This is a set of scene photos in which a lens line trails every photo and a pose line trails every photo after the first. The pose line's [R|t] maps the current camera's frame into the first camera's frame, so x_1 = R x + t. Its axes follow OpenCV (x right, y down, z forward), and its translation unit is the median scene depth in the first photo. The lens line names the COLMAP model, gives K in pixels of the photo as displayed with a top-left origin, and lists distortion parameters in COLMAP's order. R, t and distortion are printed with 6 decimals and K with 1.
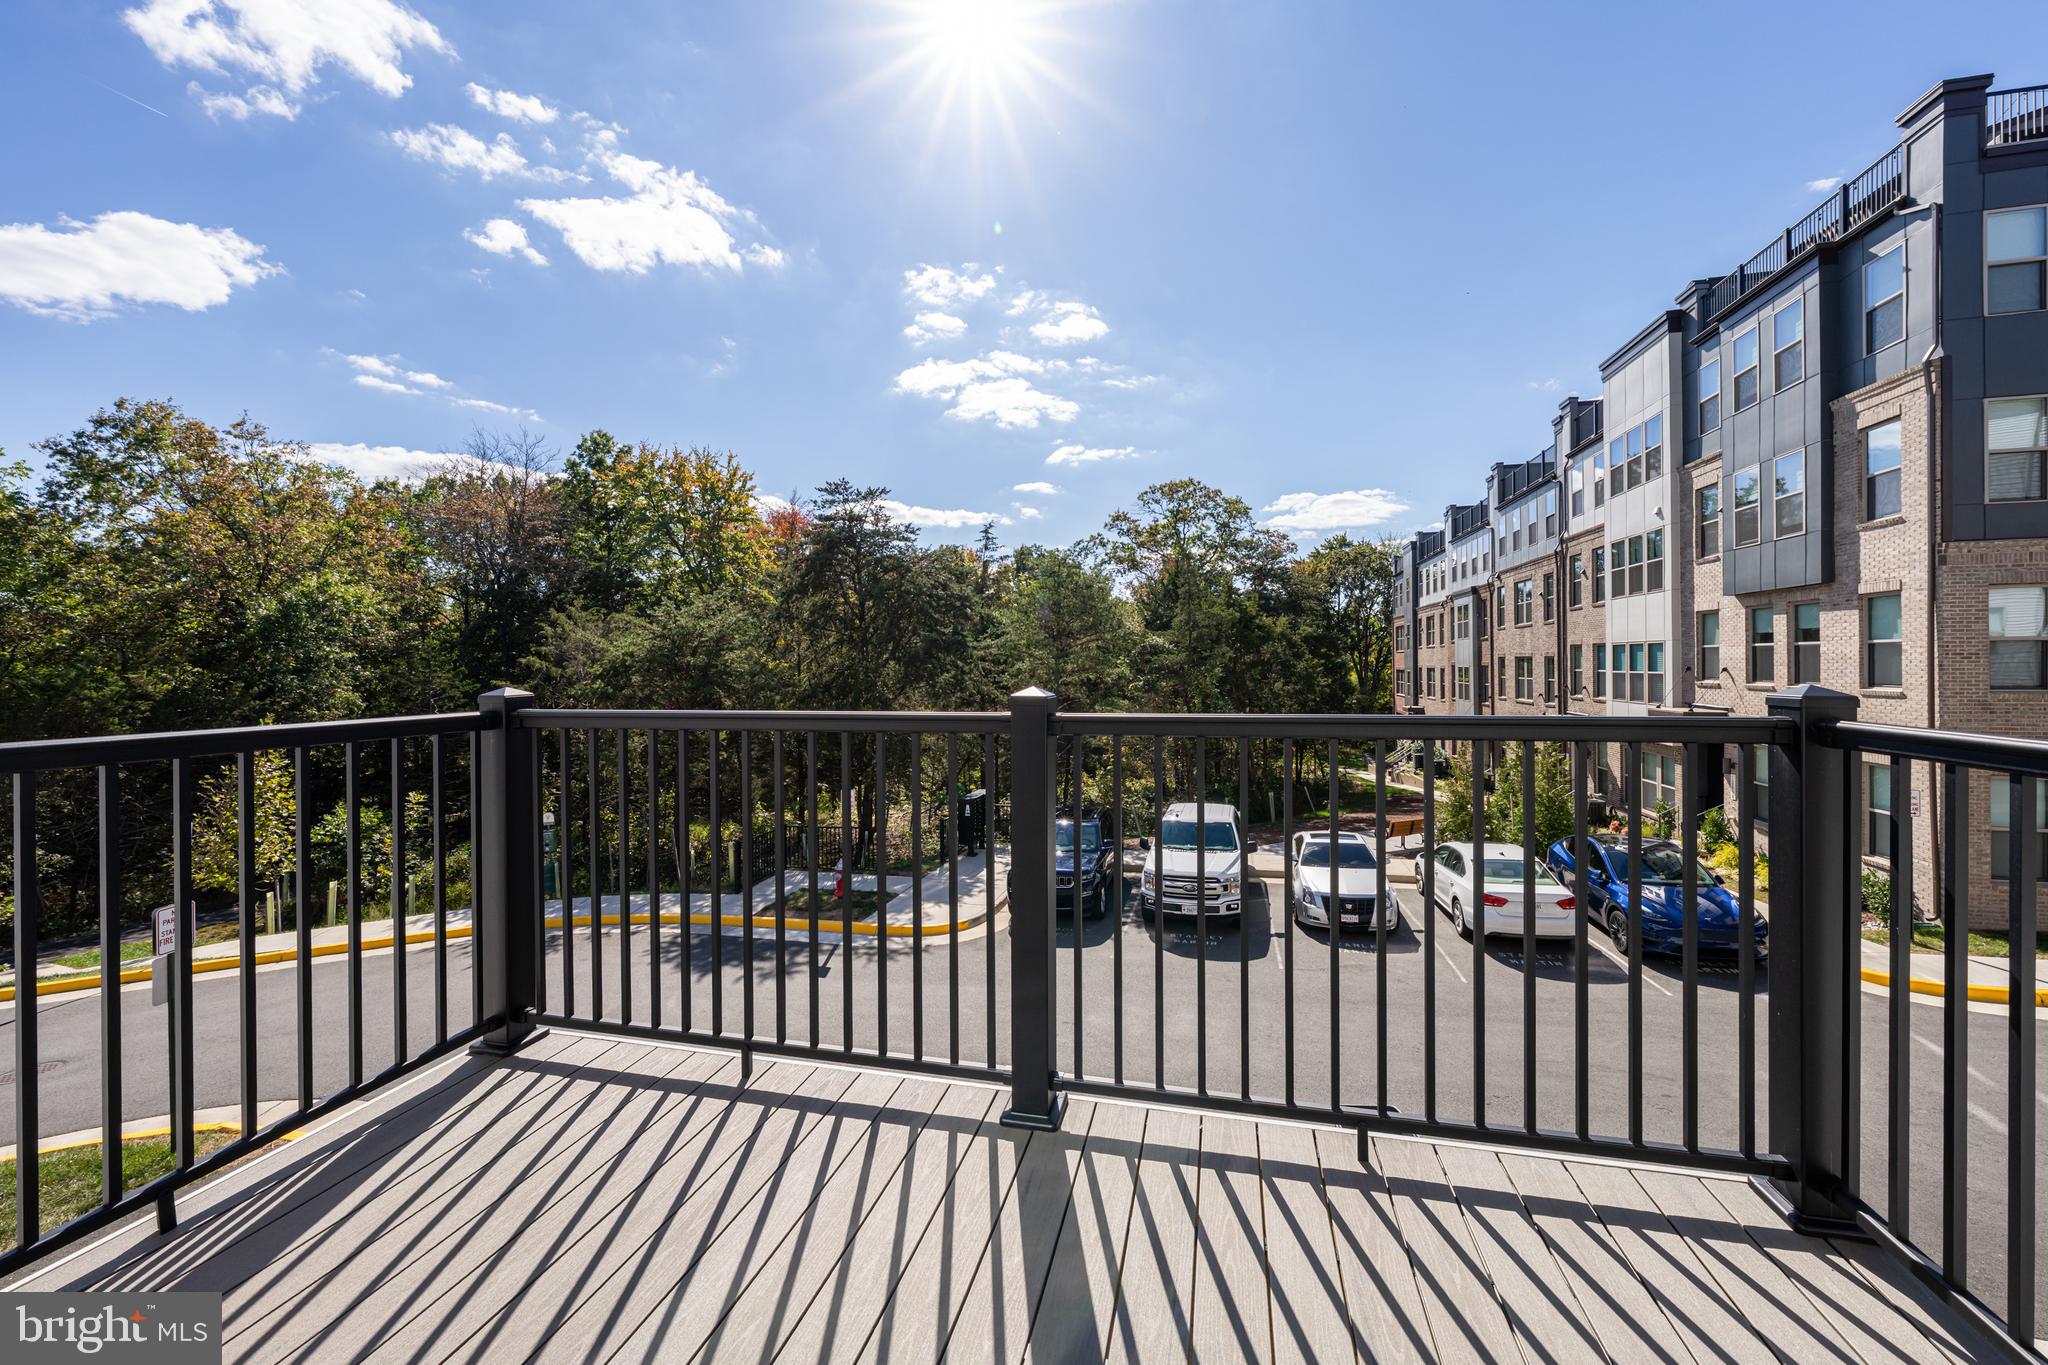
lens RADIAL K [[737.0, 0, 1022.4], [0, 737.0, 679.4], [0, 0, 1]] dist [-0.000590, -0.000150]
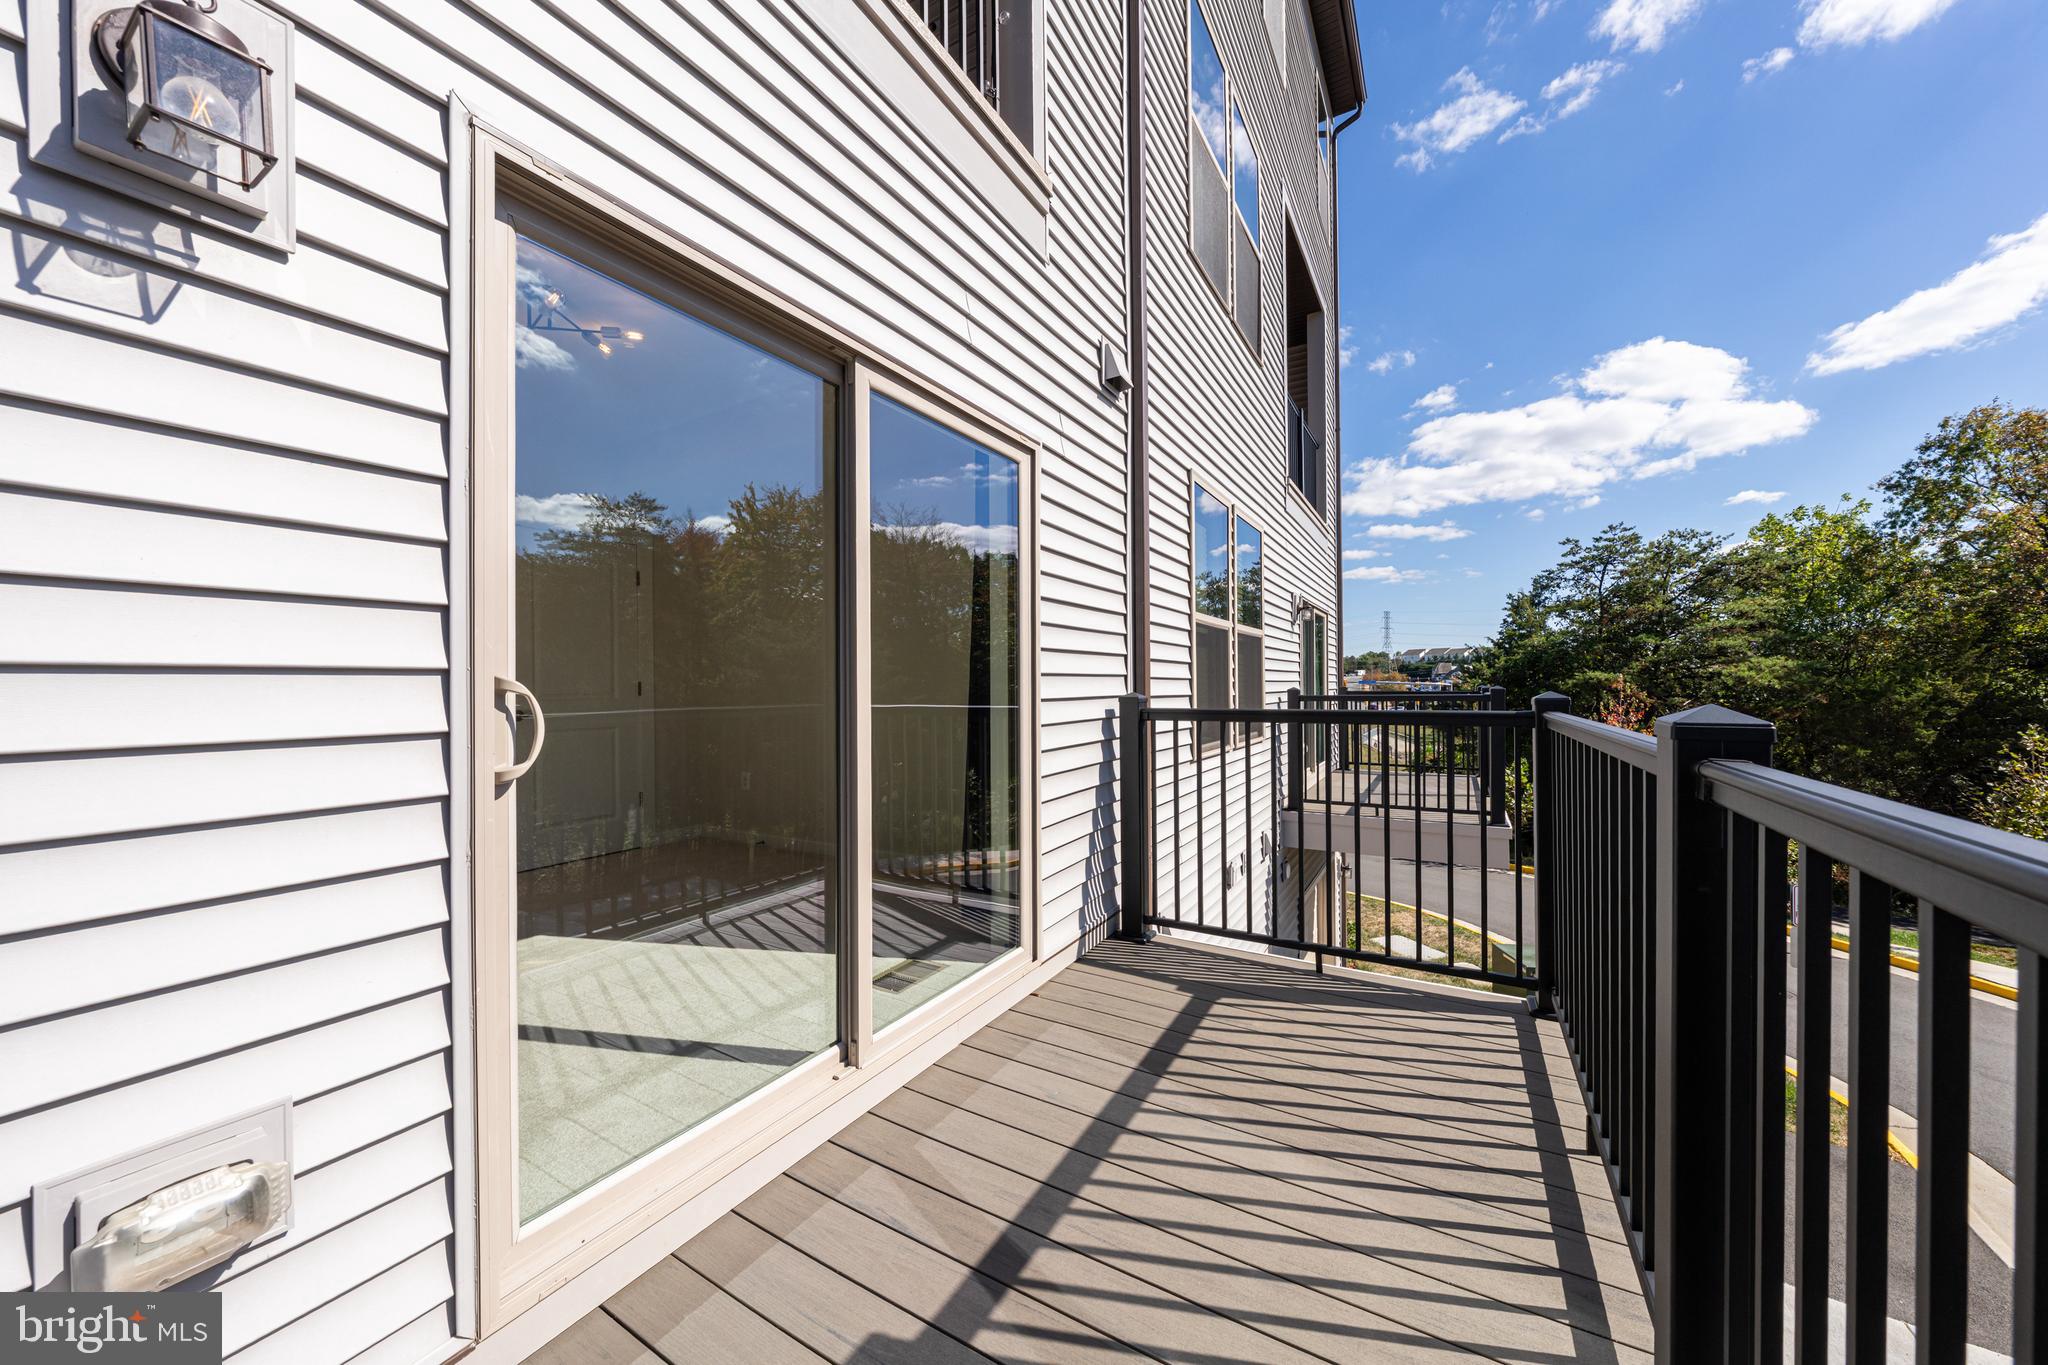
lens RADIAL K [[718.0, 0, 1024.0], [0, 718.0, 682.5], [0, 0, 1]] dist [-0.001562, -0.000033]
pose [[-0.529524, 0.009554, -0.848241, 0.344979], [-0.009745, 0.999802, 0.017344, -0.009821], [0.848239, 0.017450, -0.529327, 0.437973]]
